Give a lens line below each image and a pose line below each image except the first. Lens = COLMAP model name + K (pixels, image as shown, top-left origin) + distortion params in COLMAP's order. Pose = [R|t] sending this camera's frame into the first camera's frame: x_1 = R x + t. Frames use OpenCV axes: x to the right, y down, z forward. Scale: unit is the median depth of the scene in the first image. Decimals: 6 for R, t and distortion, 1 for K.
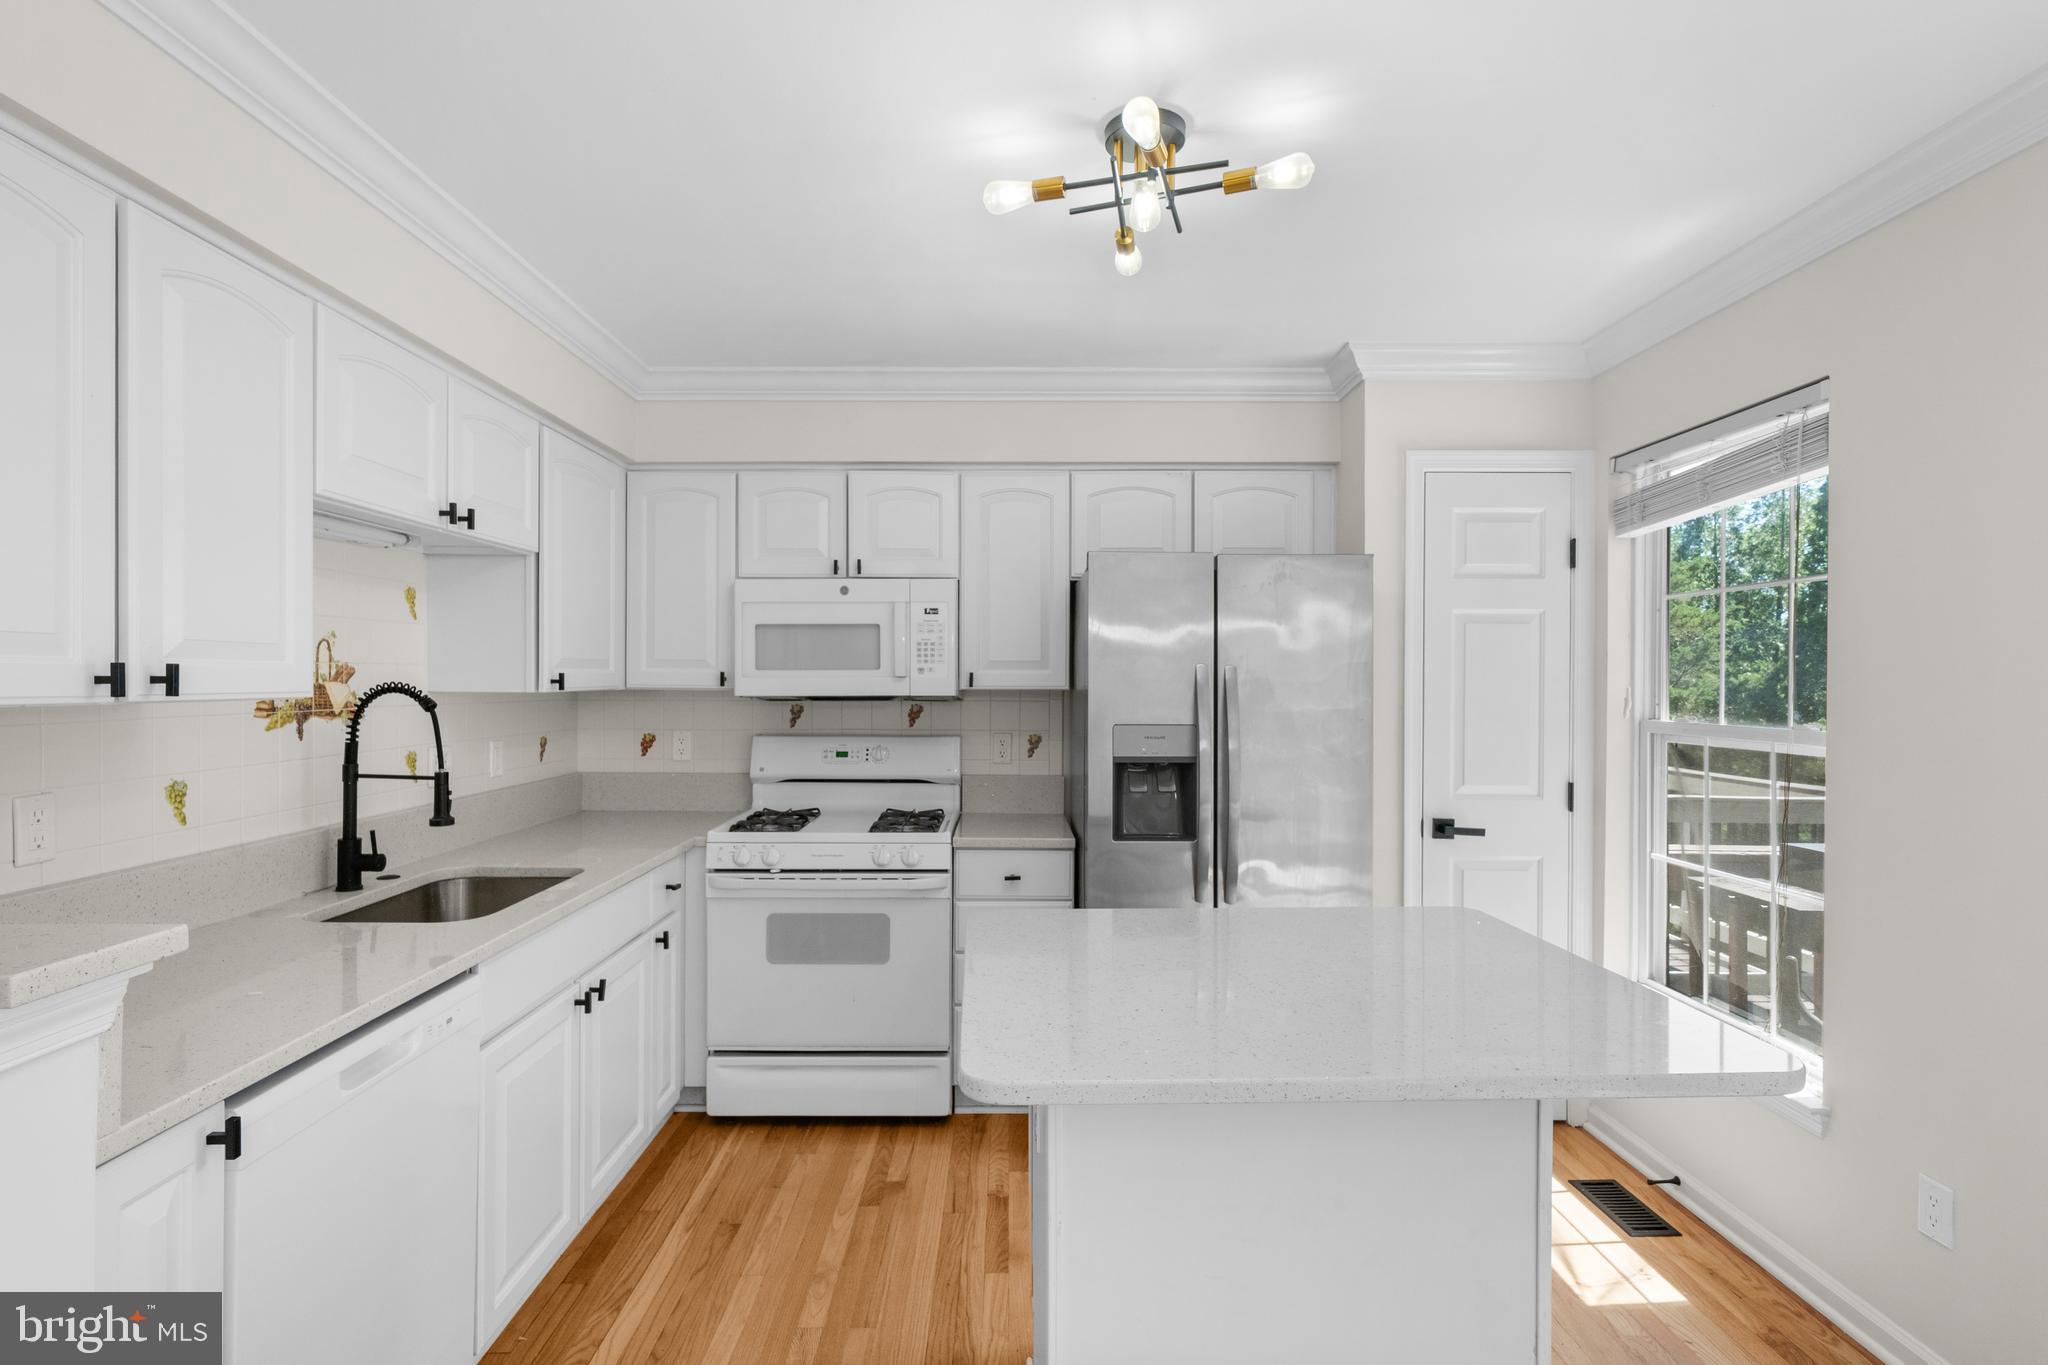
lens RADIAL K [[1013.2, 0, 1000.2], [0, 1013.2, 687.4], [0, 0, 1]] dist [0.002208, 0.000399]
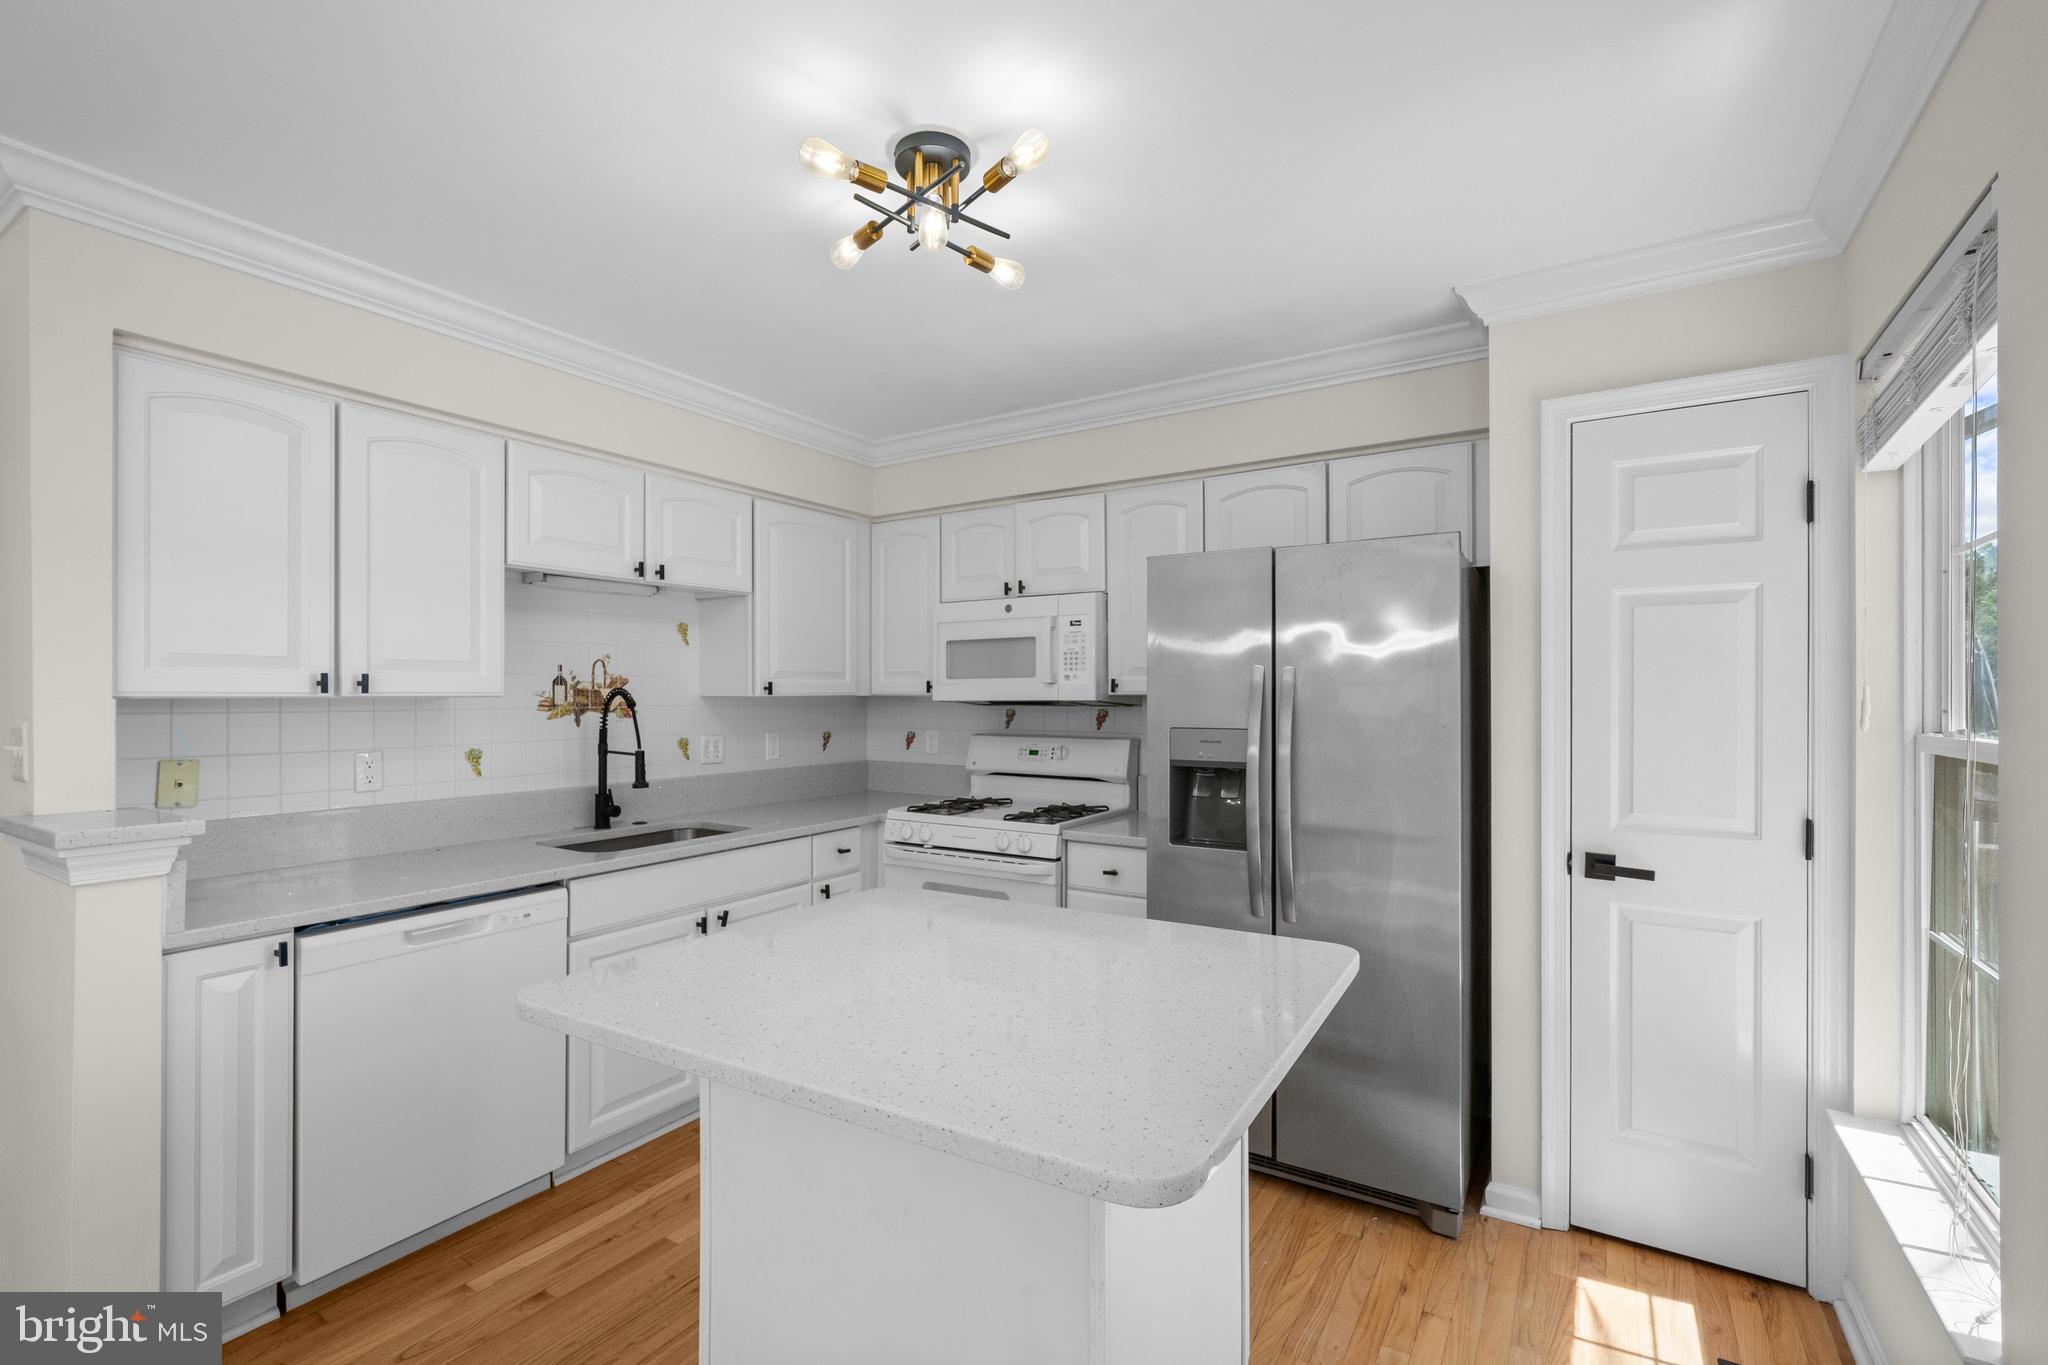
lens RADIAL K [[902.9, 0, 1015.5], [0, 902.9, 695.4], [0, 0, 1]] dist [0.001554, 0.000100]
pose [[0.844817, -0.003039, -0.535047, 0.431507], [-0.000929, 0.999974, -0.007148, 0.010704], [0.535055, 0.006536, 0.844792, 0.155467]]
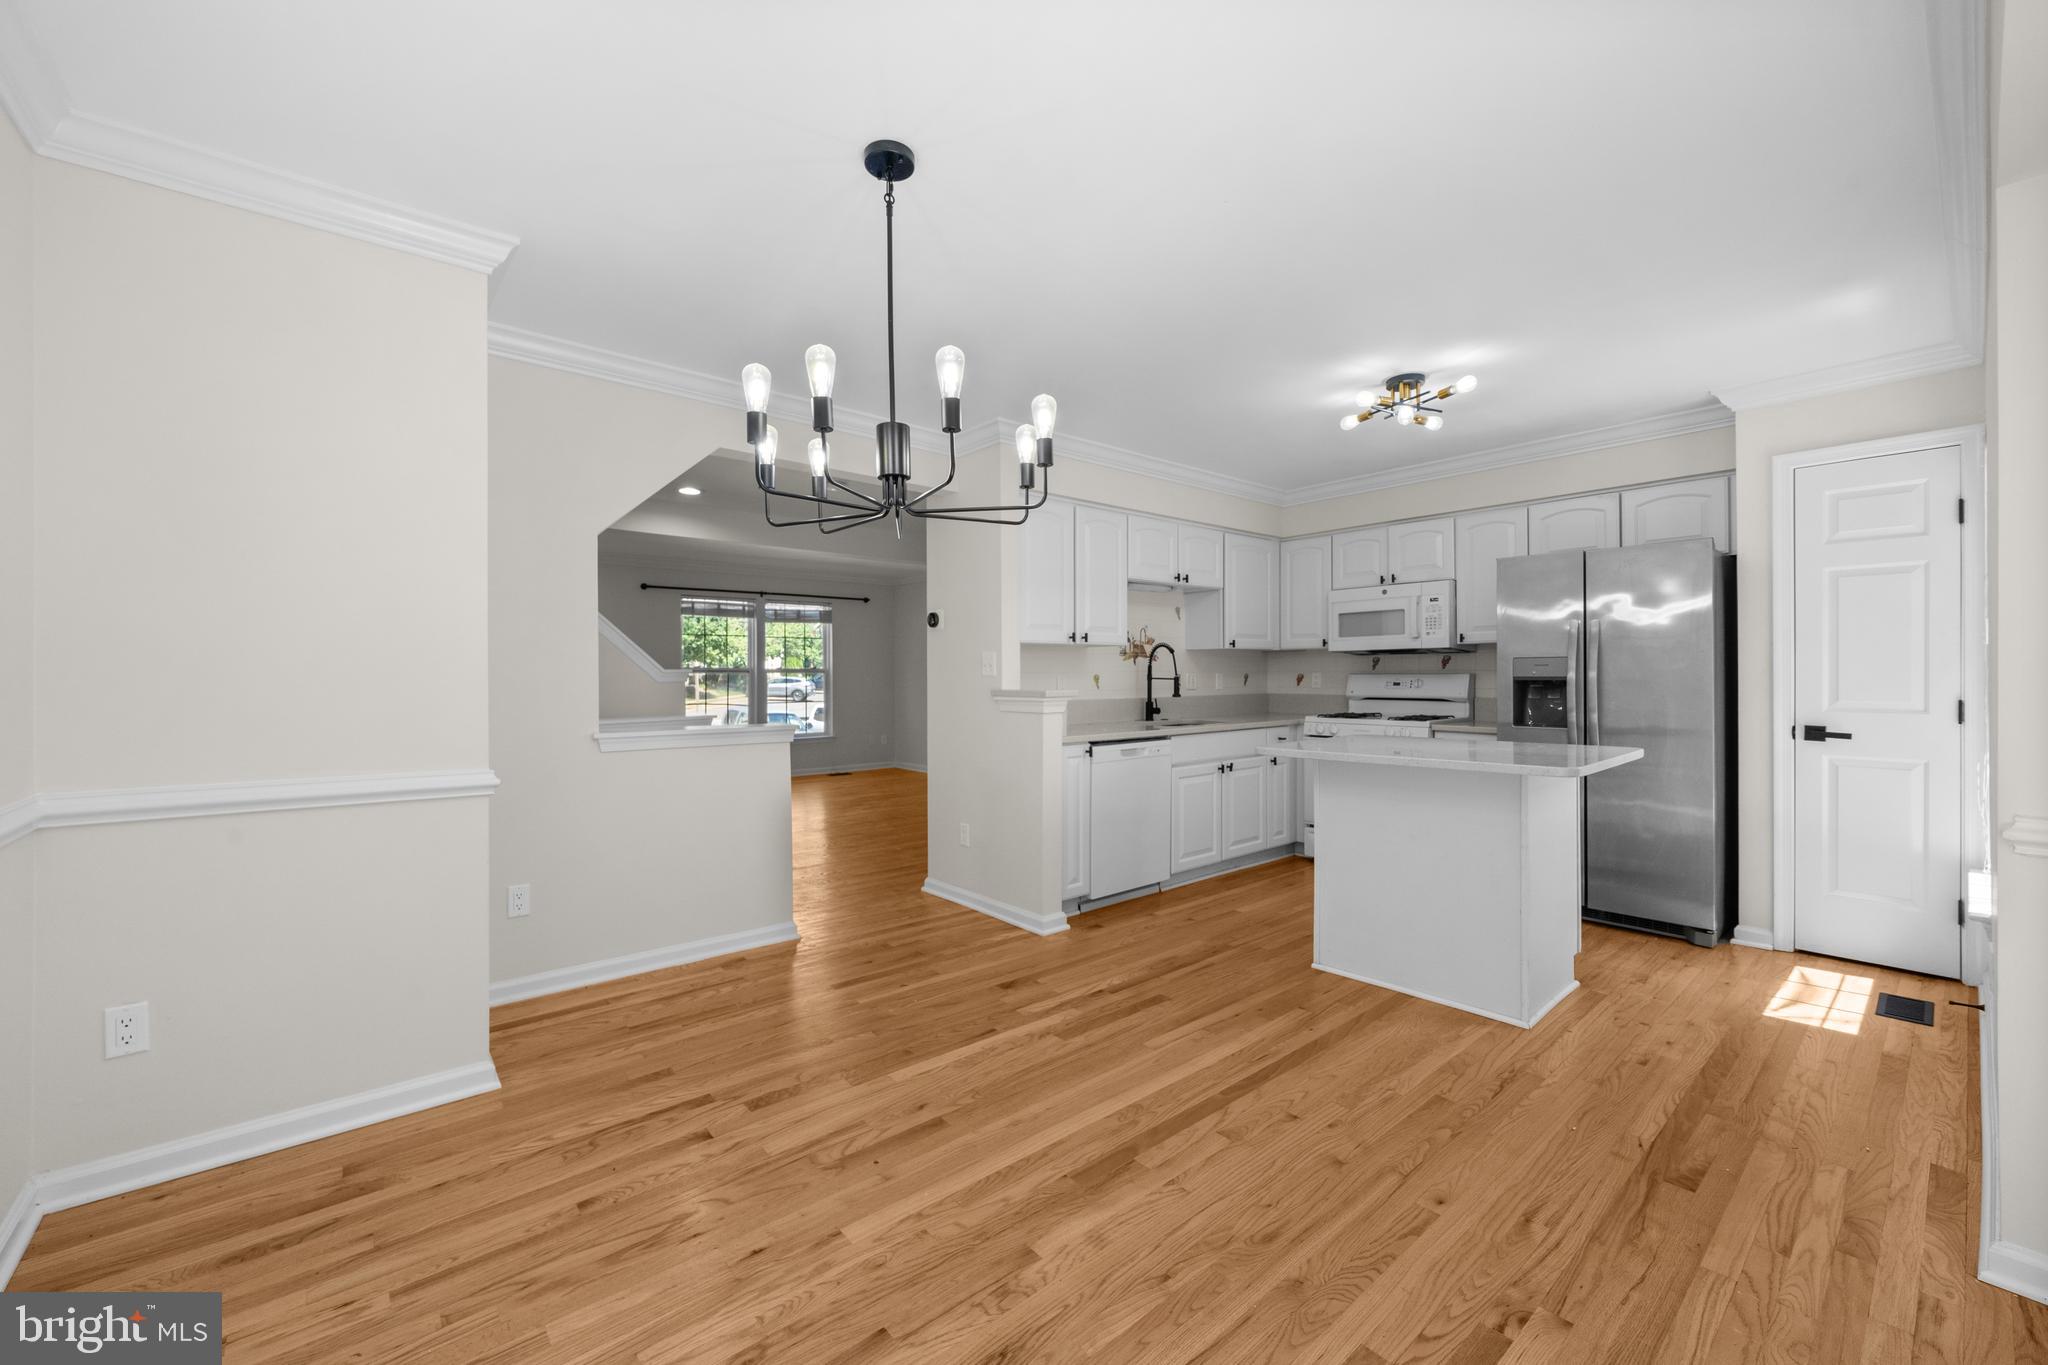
lens RADIAL K [[800.9, 0, 1013.9], [0, 800.9, 677.7], [0, 0, 1]] dist [-0.001018, -0.000162]
pose [[0.644801, -0.003442, -0.764343, 0.564850], [0.000943, 0.999993, -0.003708, 0.069637], [0.764350, 0.001670, 0.644800, -0.485397]]
